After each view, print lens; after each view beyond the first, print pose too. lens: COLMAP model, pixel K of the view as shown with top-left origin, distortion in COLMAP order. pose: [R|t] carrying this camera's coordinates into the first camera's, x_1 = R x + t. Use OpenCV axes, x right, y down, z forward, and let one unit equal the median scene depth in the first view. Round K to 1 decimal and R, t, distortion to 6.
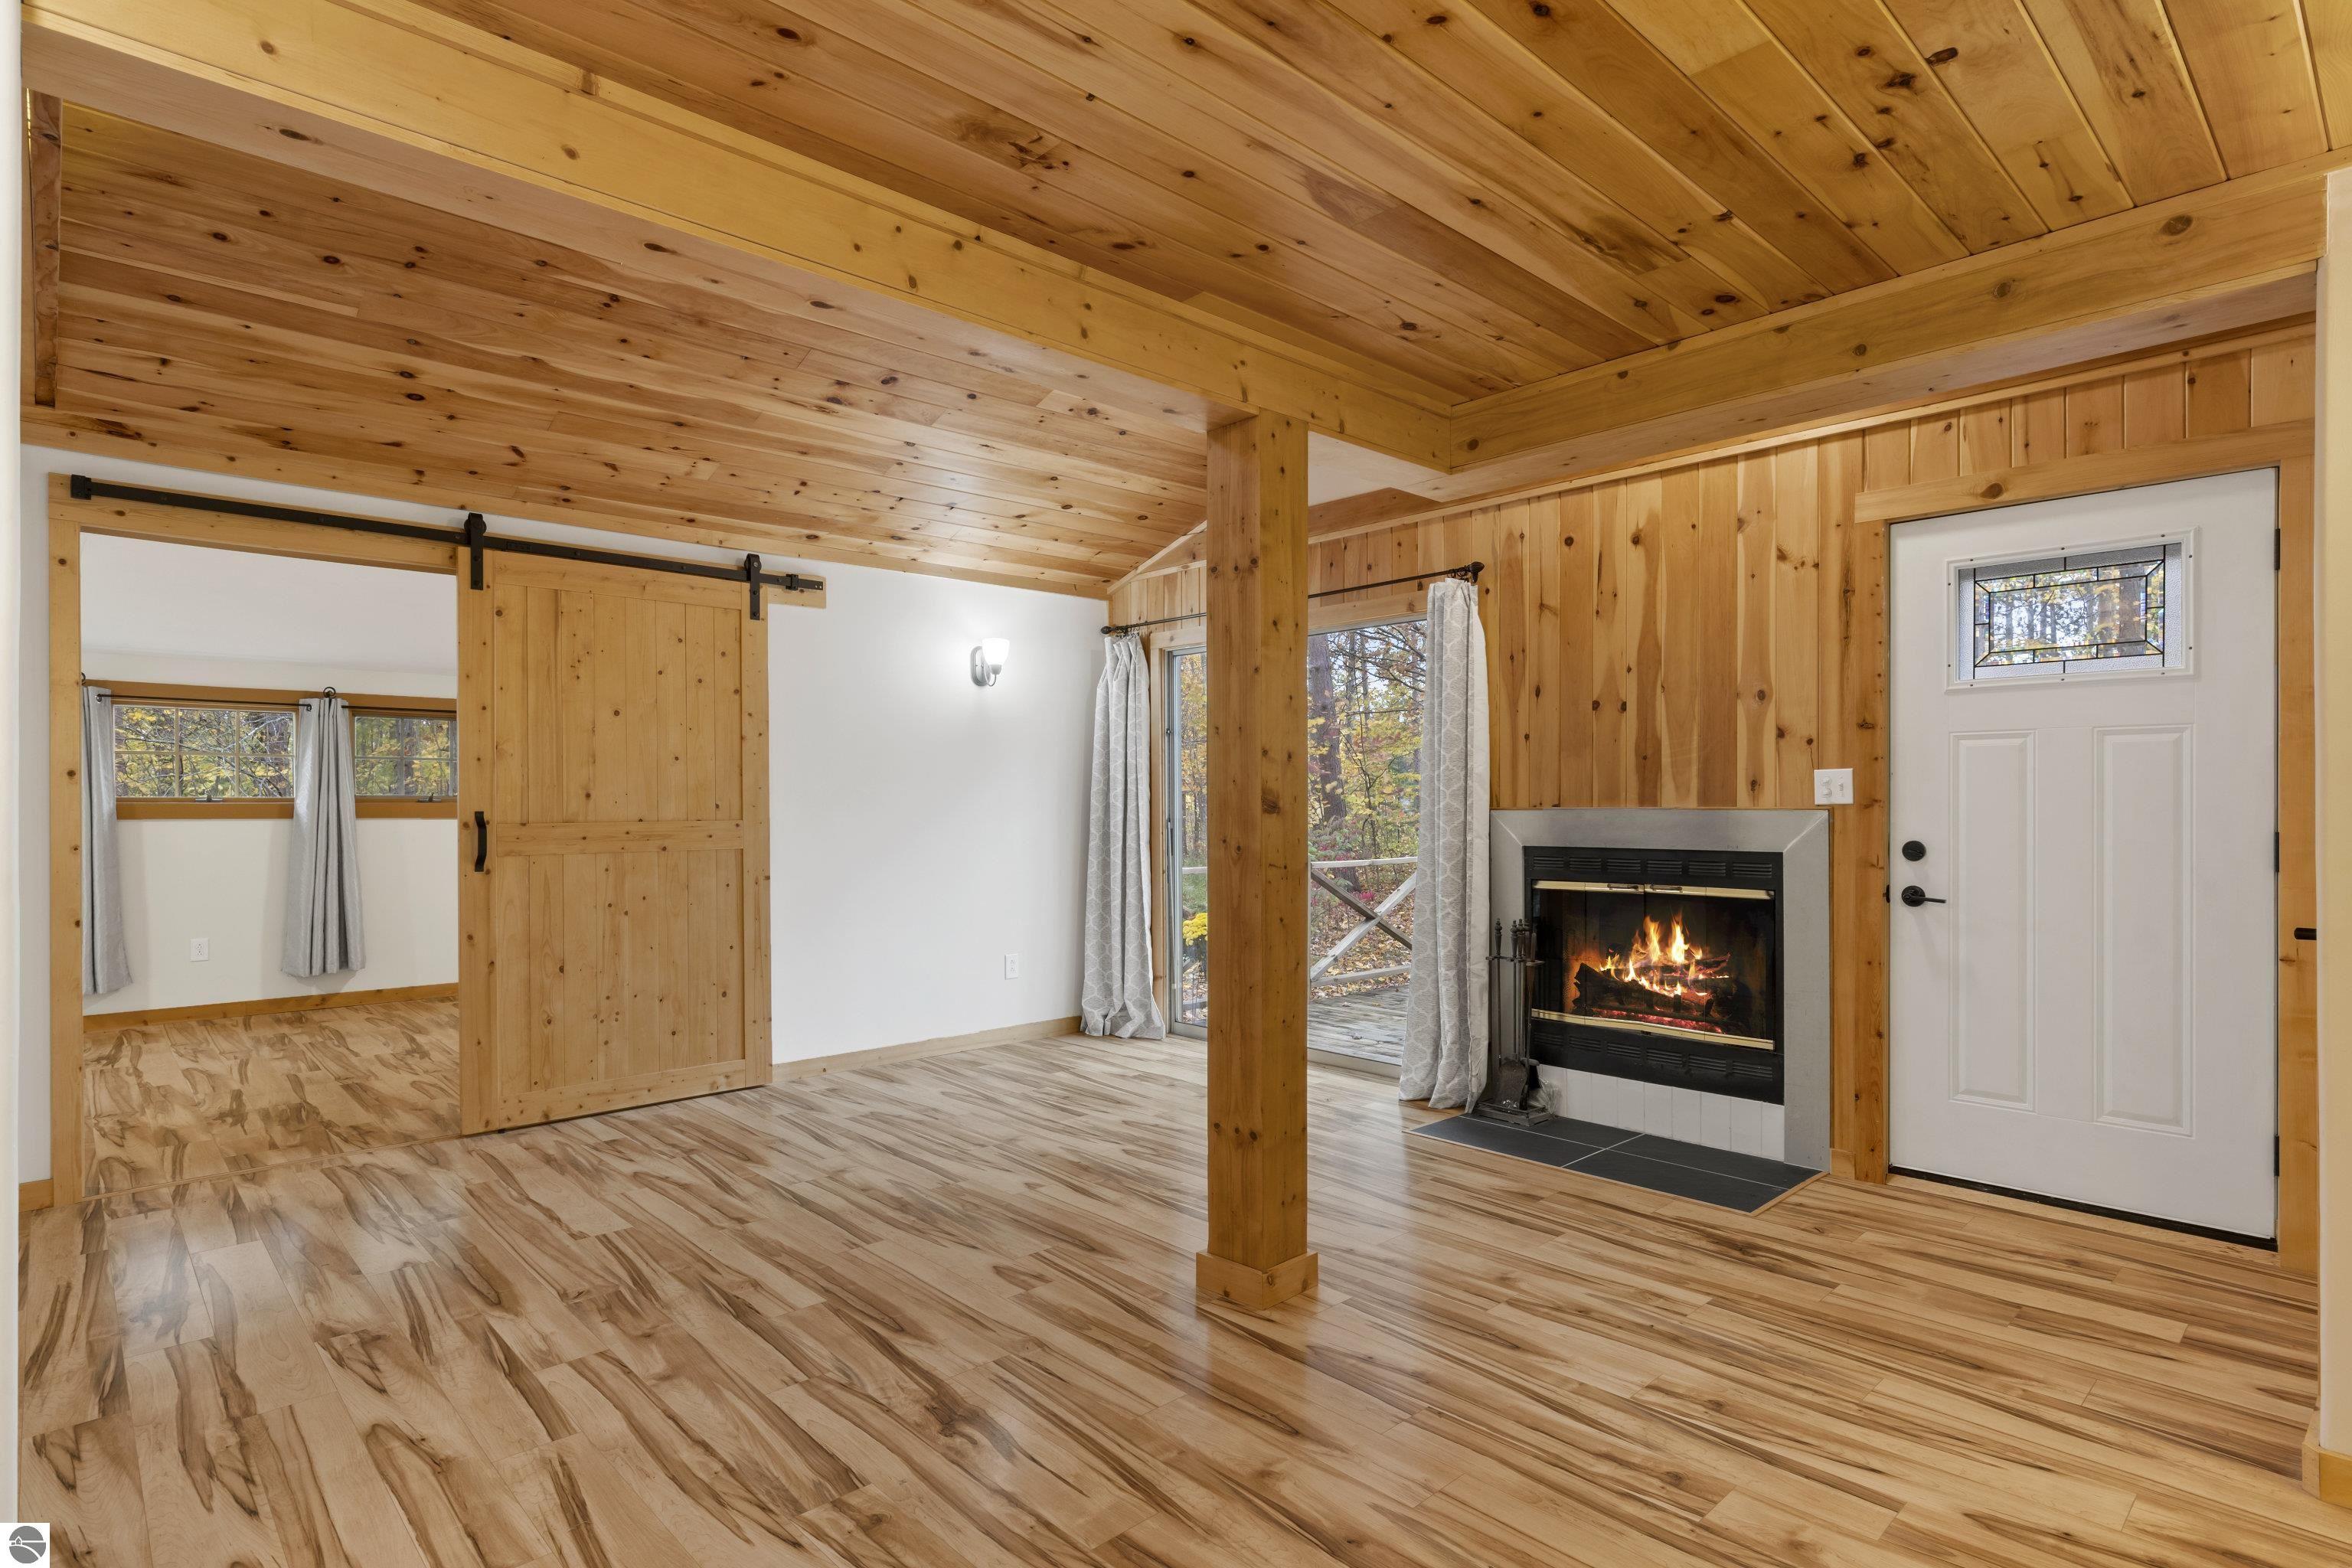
lens RADIAL K [[1206.4, 0, 1179.5], [0, 1206.4, 798.7], [0, 0, 1]] dist [0.000855, -0.000089]
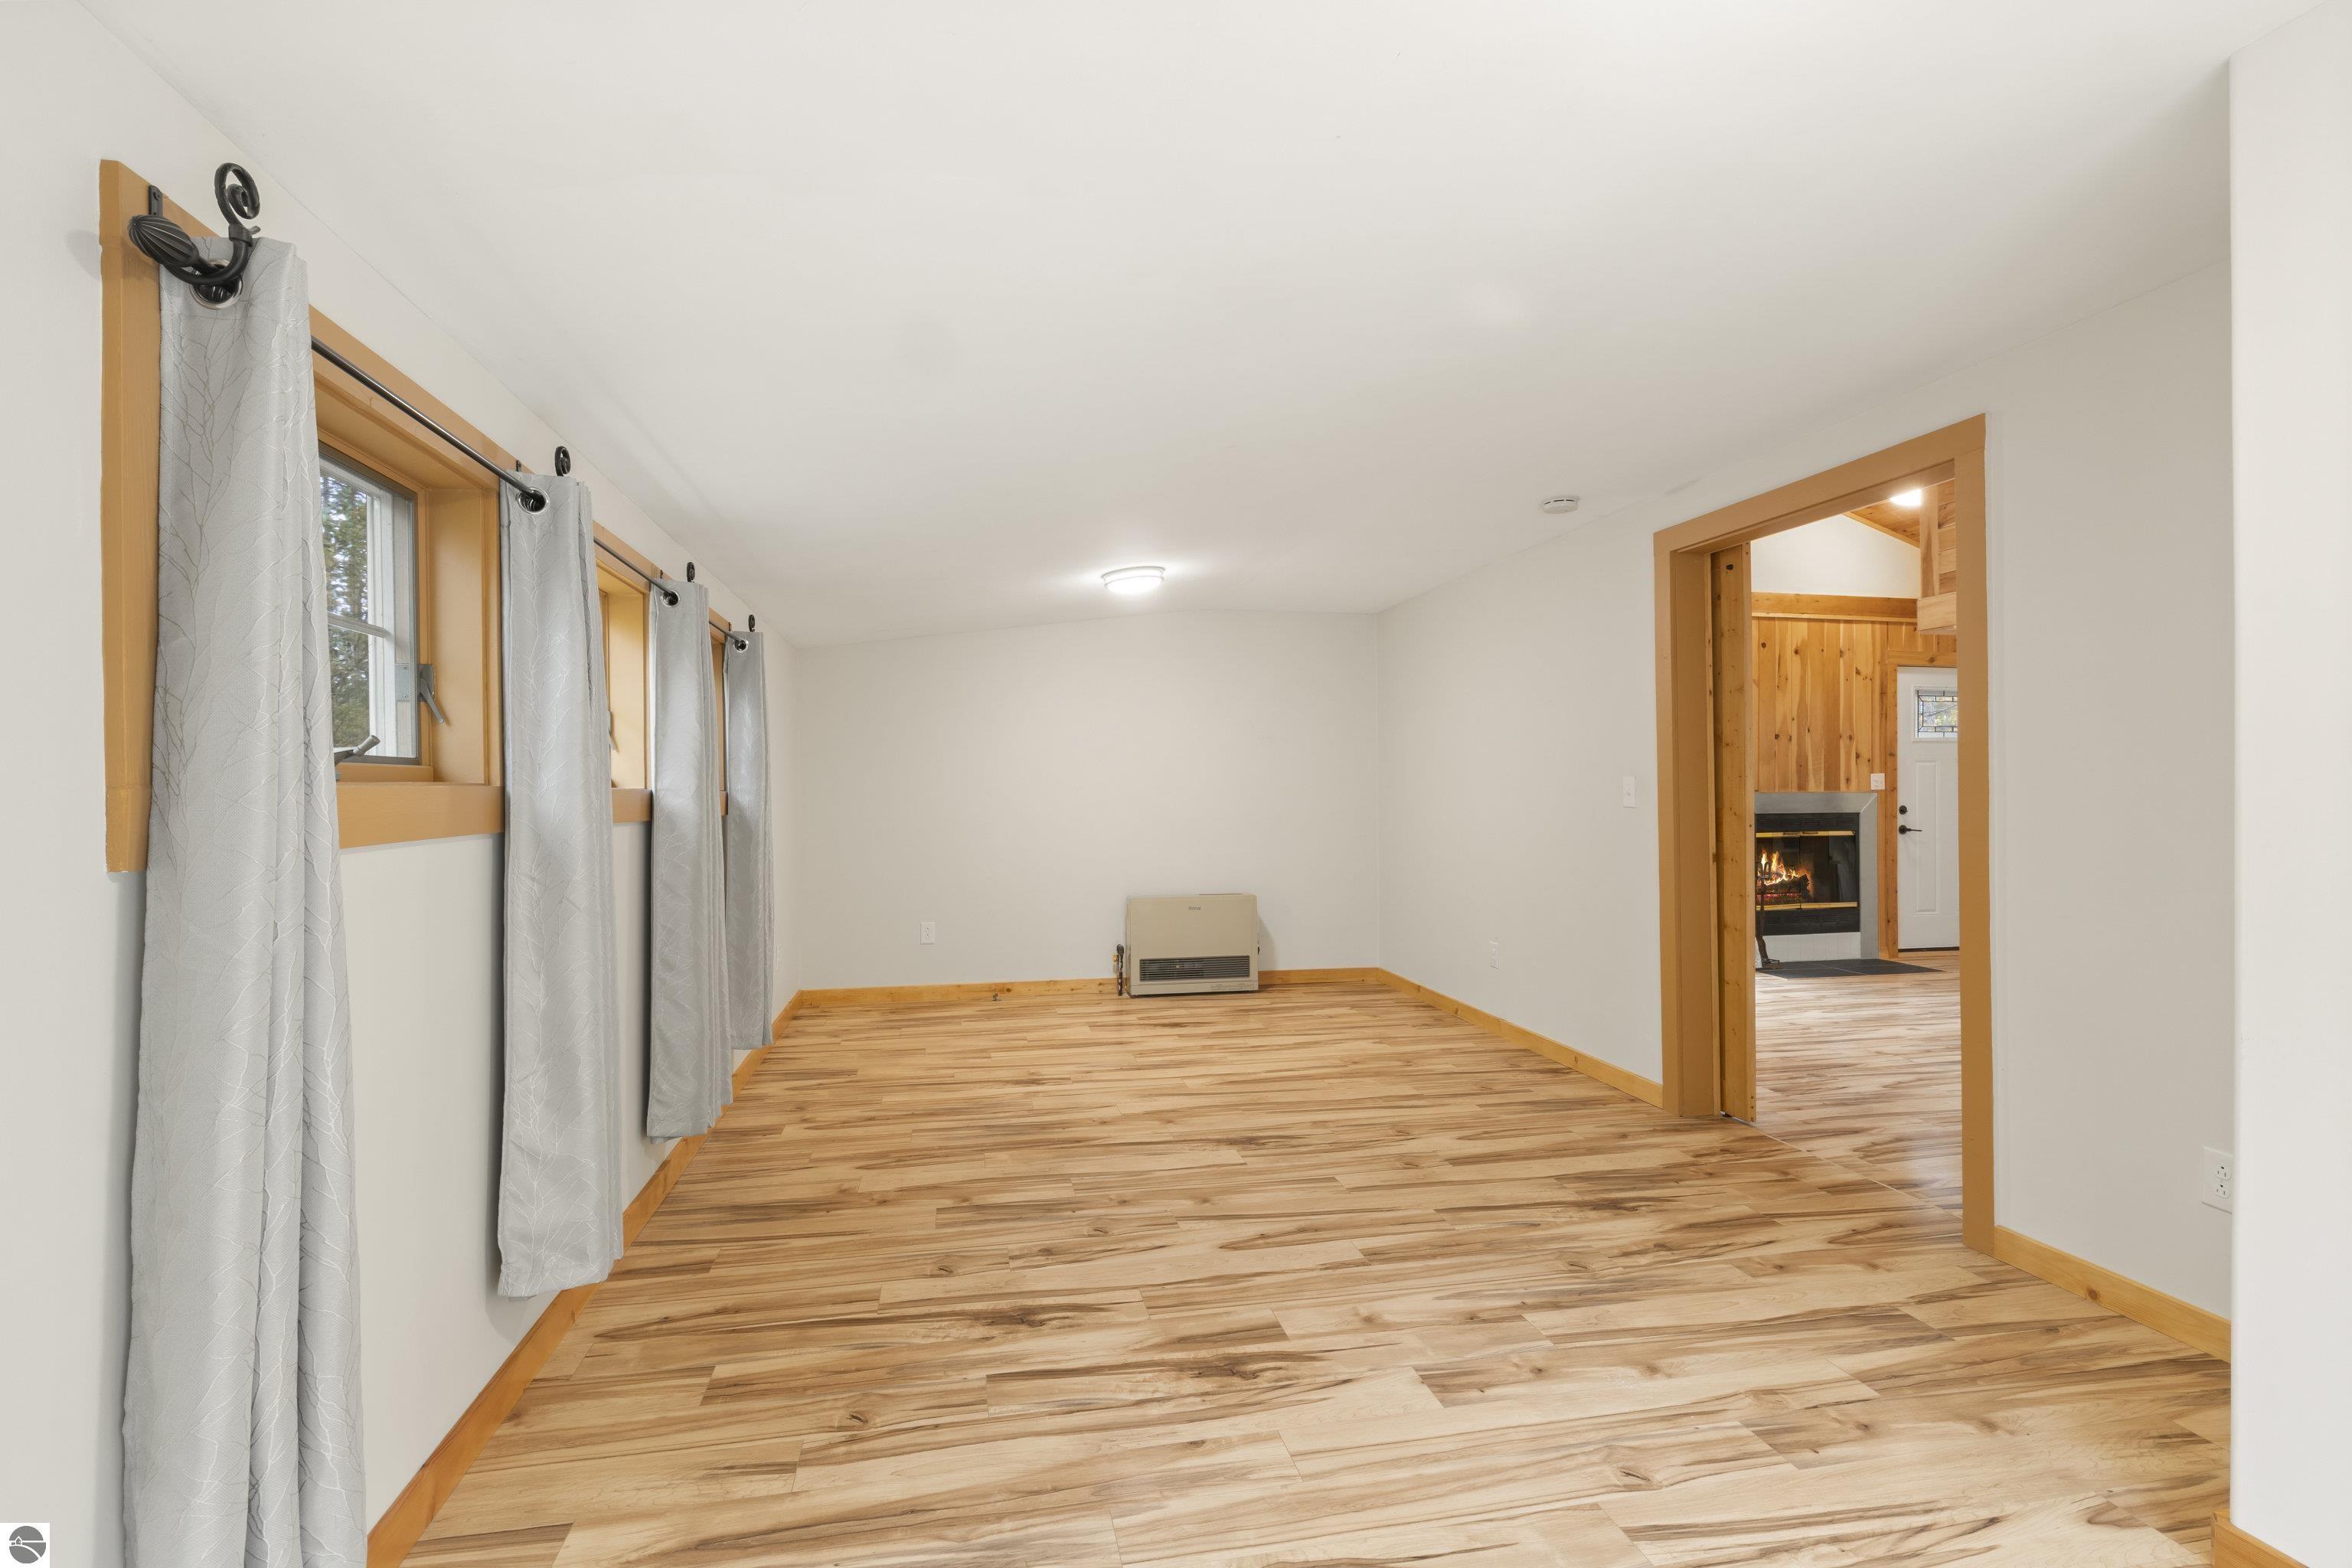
lens RADIAL K [[1085.1, 0, 1194.0], [0, 1085.1, 797.5], [0, 0, 1]] dist [-0.006794, 0.000972]
pose [[0.513581, -0.000926, 0.858041, -1.718014], [0.001705, 0.999999, 0.000058, 0.015925], [-0.858039, 0.001433, 0.513582, 1.019661]]
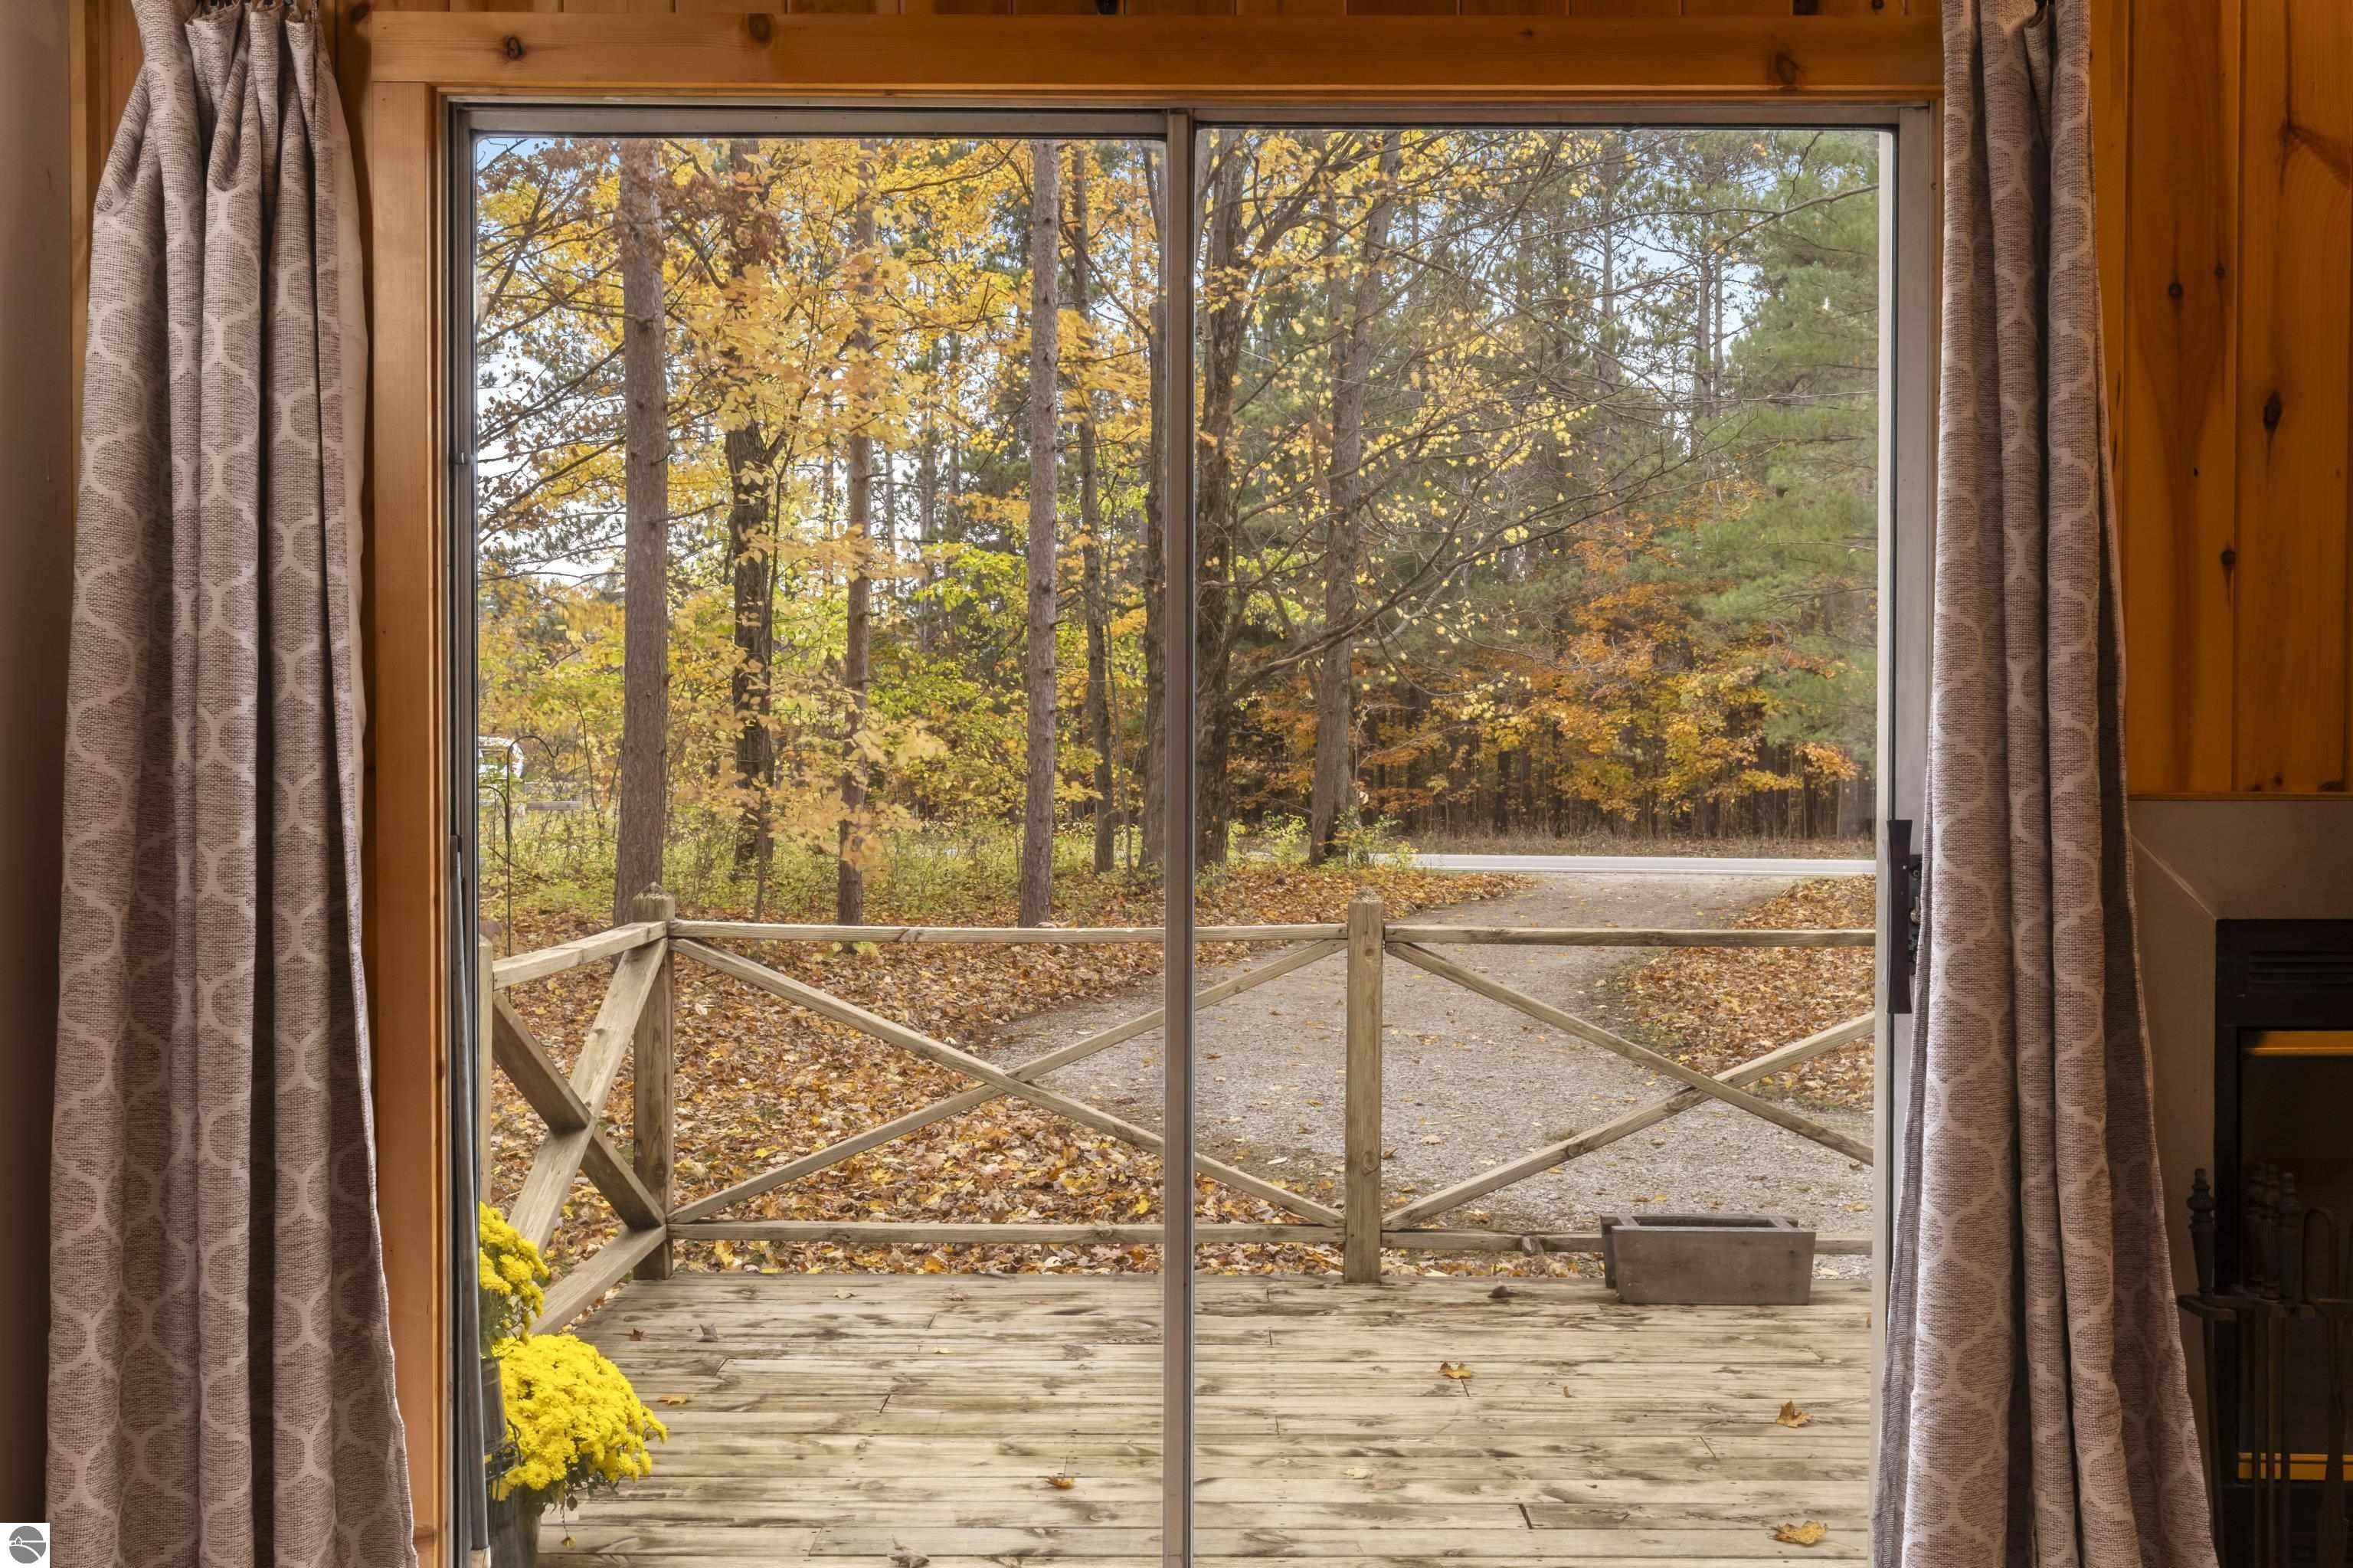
lens RADIAL K [[2361.4, 0, 1176.9], [0, 2361.4, 780.4], [0, 0, 1]] dist [0.017553, 0.000000]
pose [[0.680907, -0.003740, 0.732360, -0.381170], [-0.007837, 0.999893, 0.012392, -0.001348], [-0.732328, -0.014177, 0.680804, 0.920680]]
